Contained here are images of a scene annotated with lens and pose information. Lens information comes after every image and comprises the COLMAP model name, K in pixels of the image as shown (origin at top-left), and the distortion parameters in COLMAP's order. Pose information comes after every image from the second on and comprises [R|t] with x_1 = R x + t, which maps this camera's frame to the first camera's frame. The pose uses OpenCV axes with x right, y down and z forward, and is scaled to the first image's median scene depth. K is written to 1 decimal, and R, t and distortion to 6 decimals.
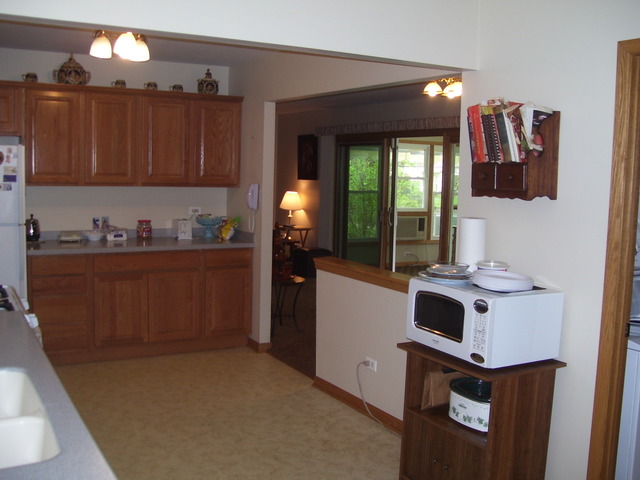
lens RADIAL K [[689.5, 0, 320.0], [0, 689.5, 240.0], [0, 0, 1]] dist [-0.179483, 0.150506]
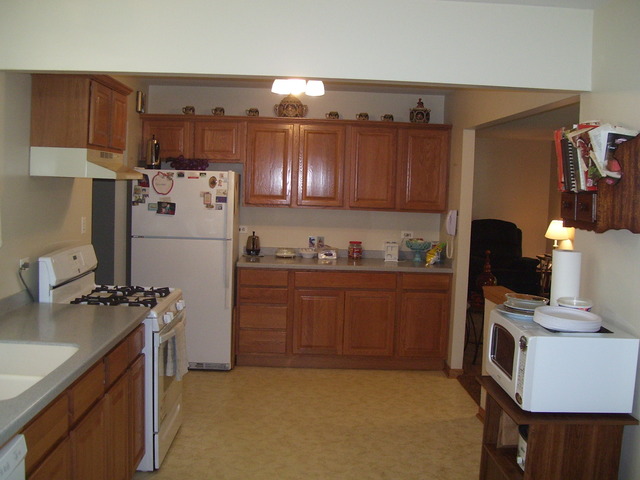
lens RADIAL K [[689.5, 0, 320.0], [0, 689.5, 240.0], [0, 0, 1]] dist [-0.179483, 0.150506]
pose [[0.881011, 0.040959, -0.471319, 0.215788], [-0.058480, 0.998033, -0.022582, -0.003910], [0.469467, 0.047457, 0.881674, 0.021165]]
